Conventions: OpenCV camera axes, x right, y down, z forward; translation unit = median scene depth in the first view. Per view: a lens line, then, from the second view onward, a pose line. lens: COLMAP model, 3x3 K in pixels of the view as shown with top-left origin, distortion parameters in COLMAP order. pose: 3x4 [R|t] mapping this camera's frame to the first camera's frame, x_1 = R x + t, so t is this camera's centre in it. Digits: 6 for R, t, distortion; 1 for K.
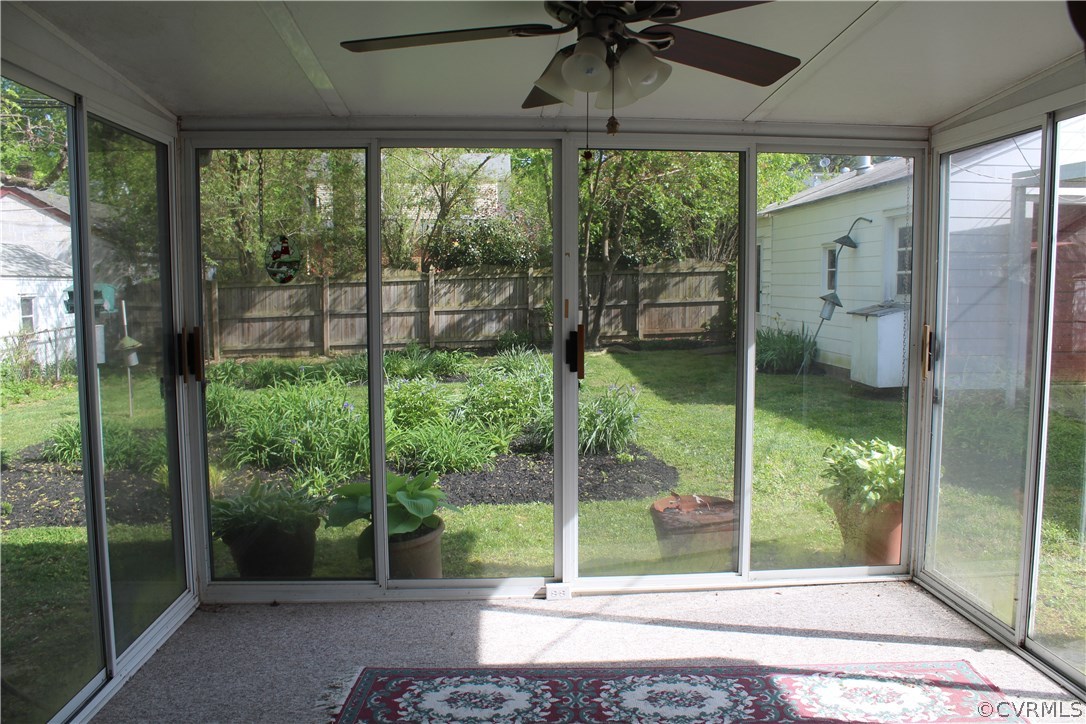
lens RADIAL K [[892.0, 0, 552.5], [0, 892.0, 377.9], [0, 0, 1]] dist [-0.170299, 0.150786]
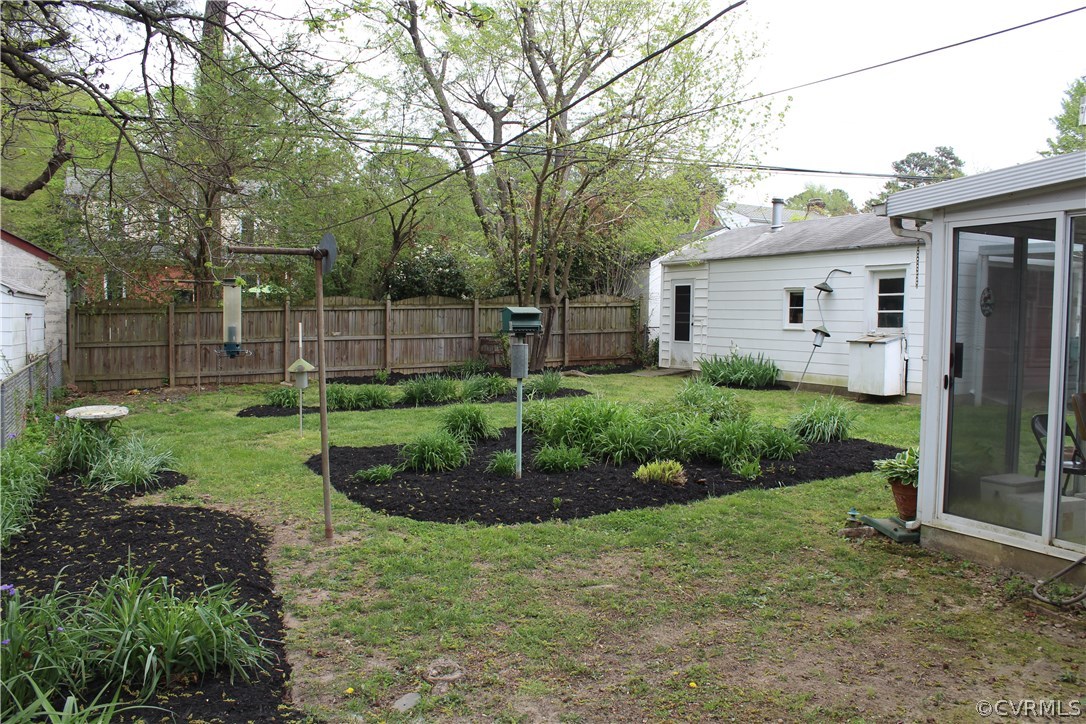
lens RADIAL K [[892.0, 0, 552.5], [0, 892.0, 377.9], [0, 0, 1]] dist [-0.170299, 0.150786]
pose [[0.920418, -0.009937, 0.390810, -0.372765], [0.023821, 0.999245, -0.030695, 0.007580], [-0.390209, 0.037562, 0.919960, -0.033861]]
